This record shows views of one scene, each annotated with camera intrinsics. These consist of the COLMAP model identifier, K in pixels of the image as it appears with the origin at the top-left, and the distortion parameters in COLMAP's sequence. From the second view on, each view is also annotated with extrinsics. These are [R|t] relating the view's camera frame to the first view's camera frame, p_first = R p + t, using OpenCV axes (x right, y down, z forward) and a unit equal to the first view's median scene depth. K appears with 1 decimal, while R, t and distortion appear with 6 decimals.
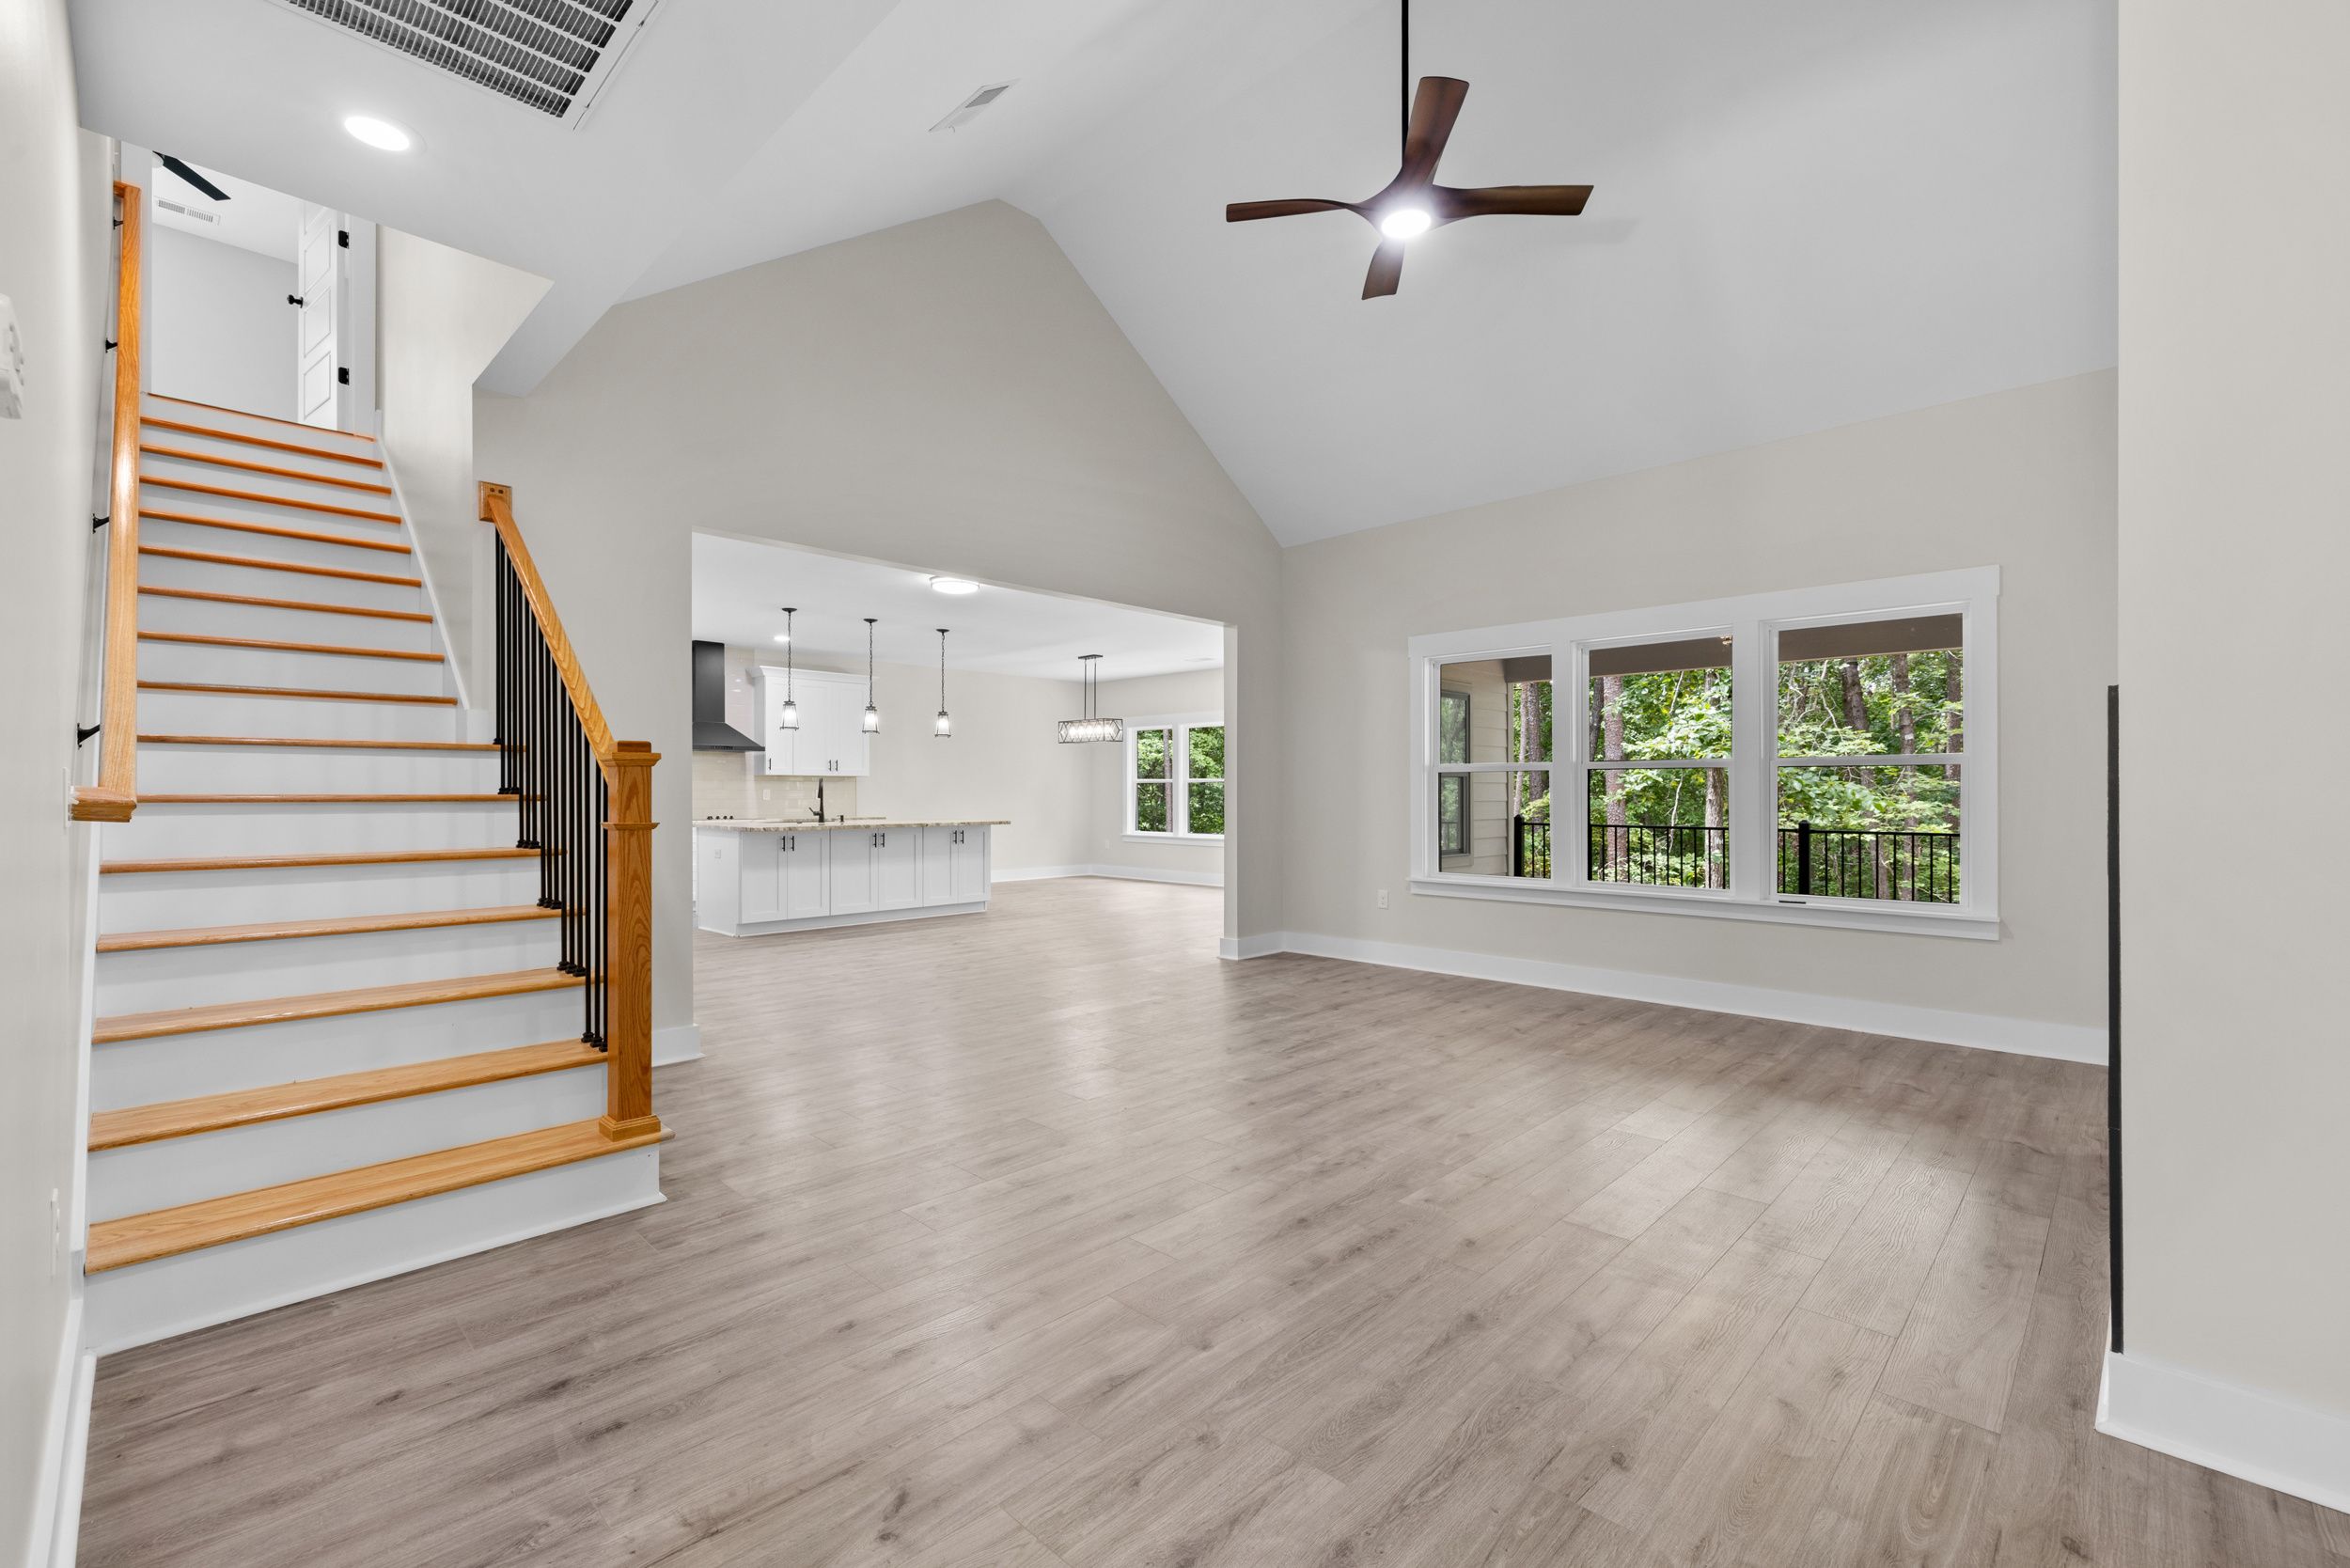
lens RADIAL K [[1014.3, 0, 1172.8], [0, 1014.3, 780.8], [0, 0, 1]] dist [-0.001932, -0.000187]
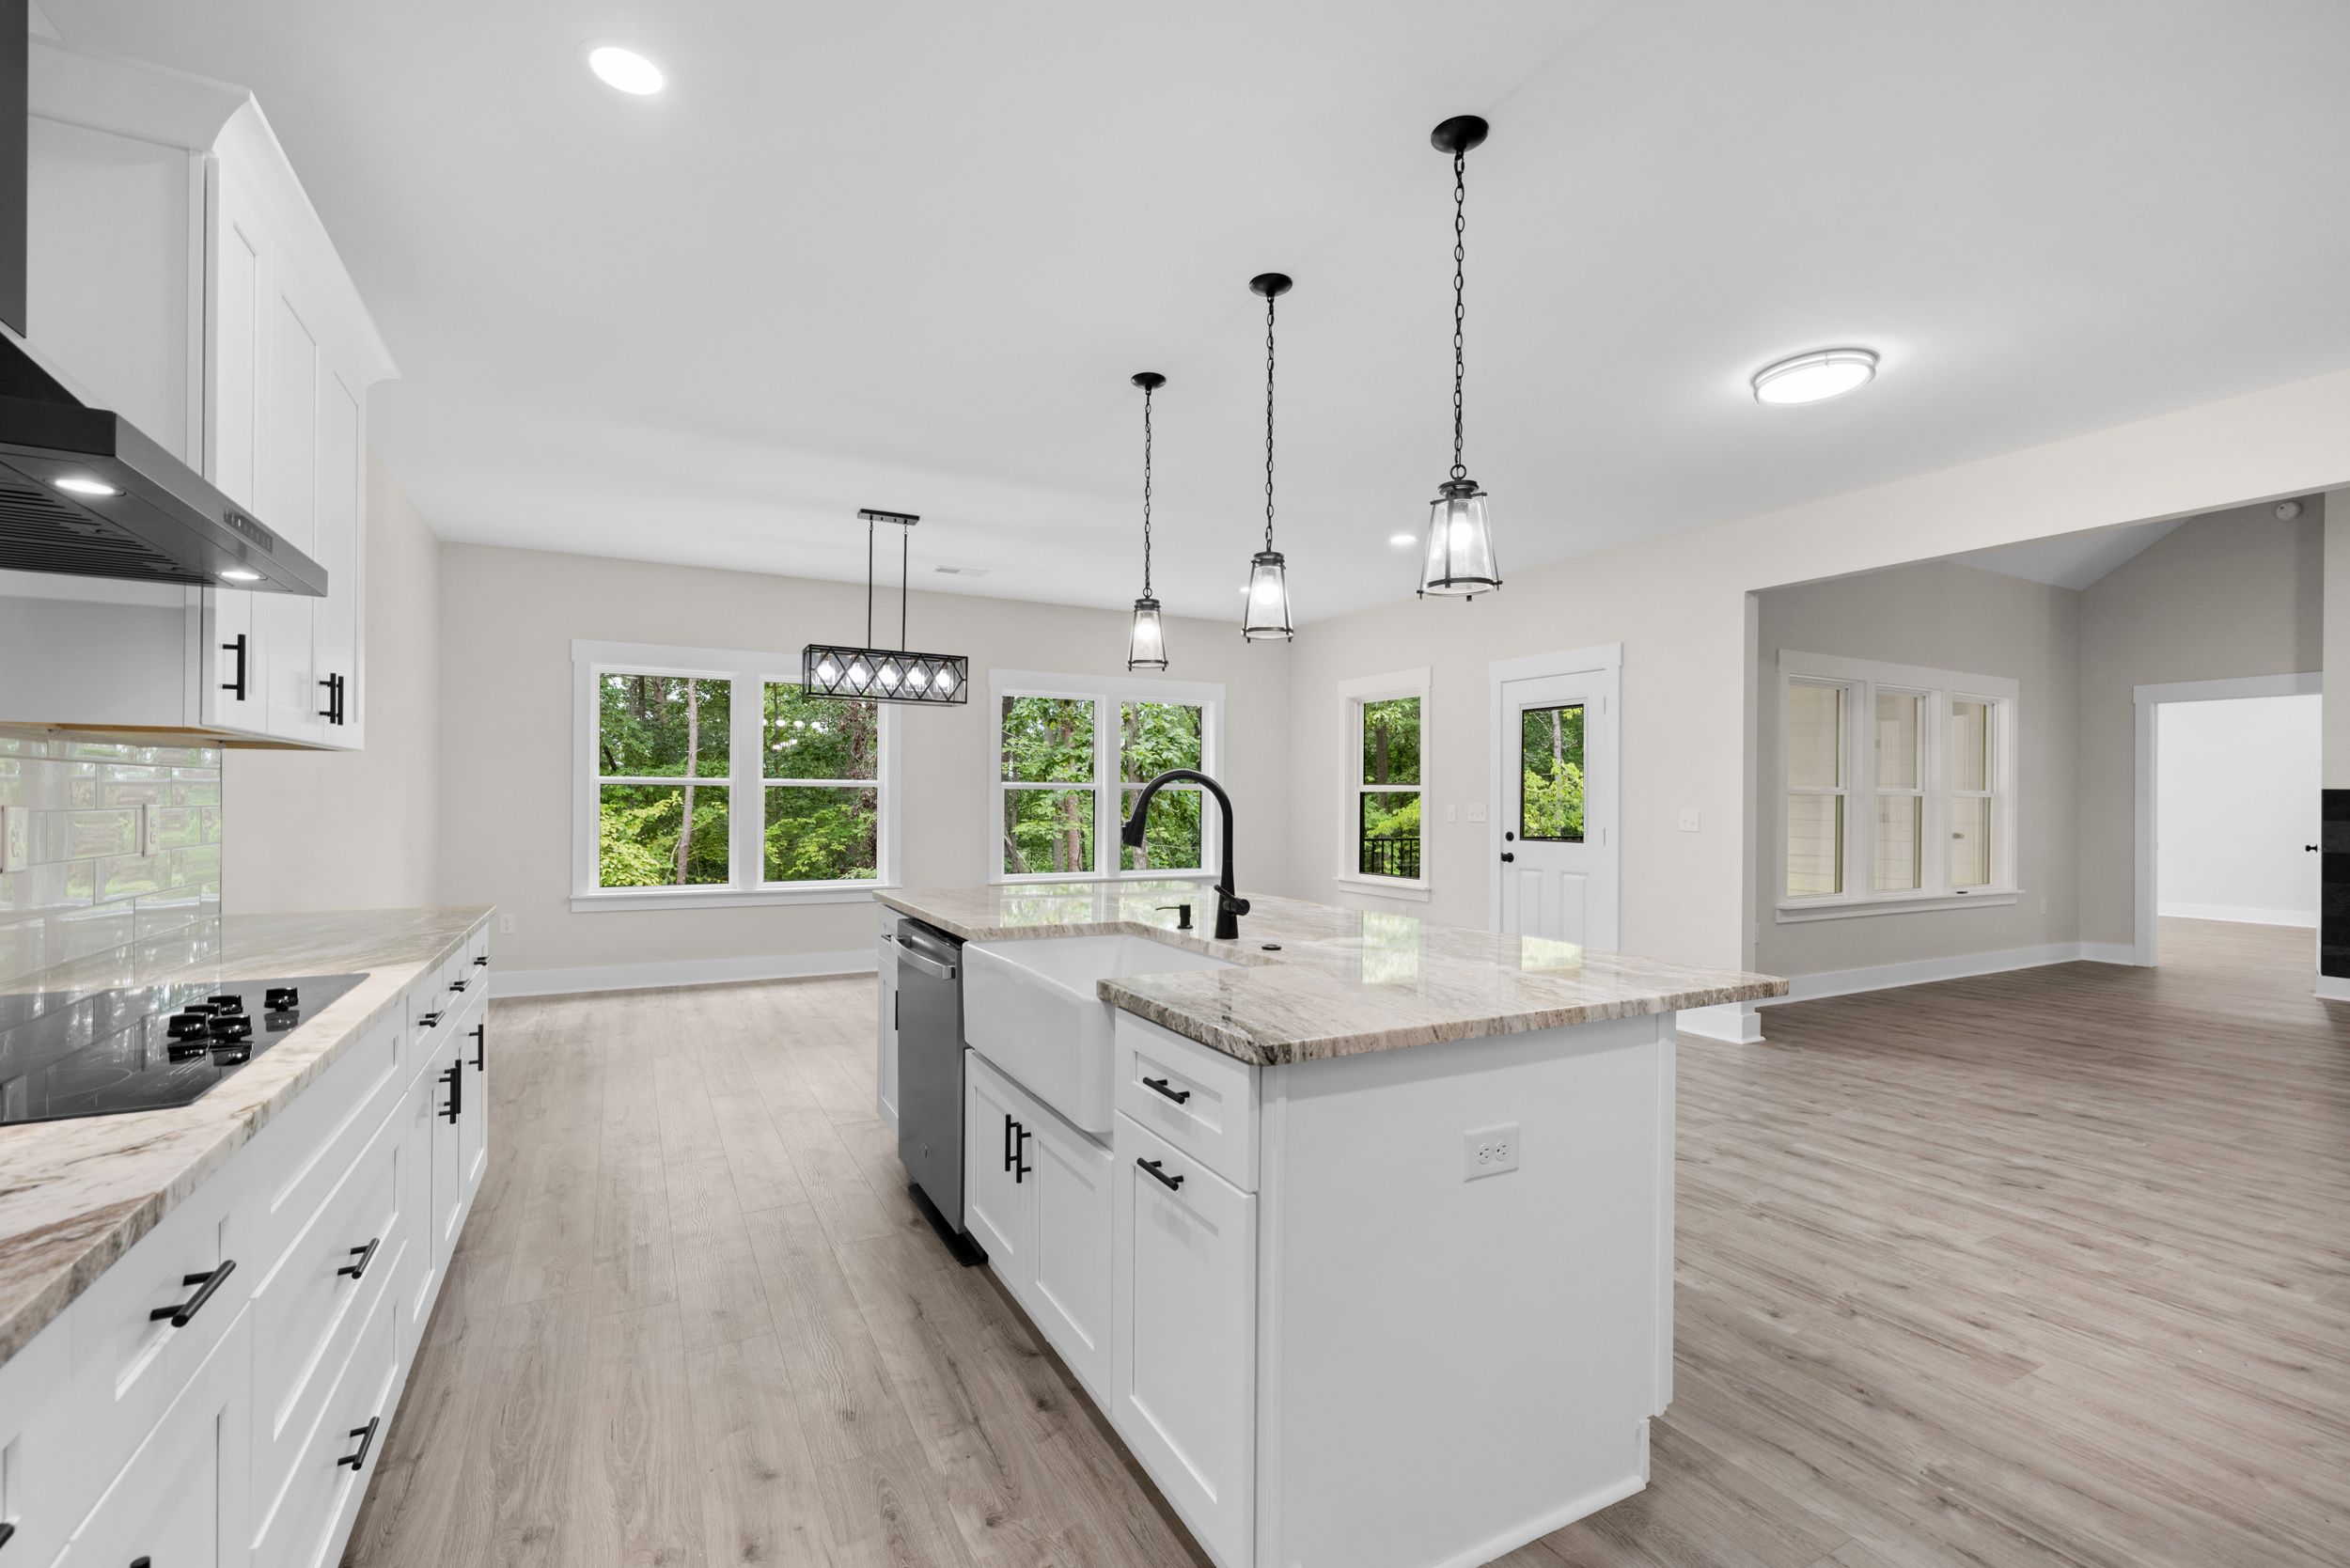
lens RADIAL K [[1014.3, 0, 1157.9], [0, 1014.3, 790.7], [0, 0, 1]] dist [-0.001932, -0.000187]
pose [[0.310877, 0.010770, 0.950389, -0.610034], [-0.019948, 0.999789, -0.004804, 0.003607], [-0.950241, -0.017465, 0.311027, 0.929980]]
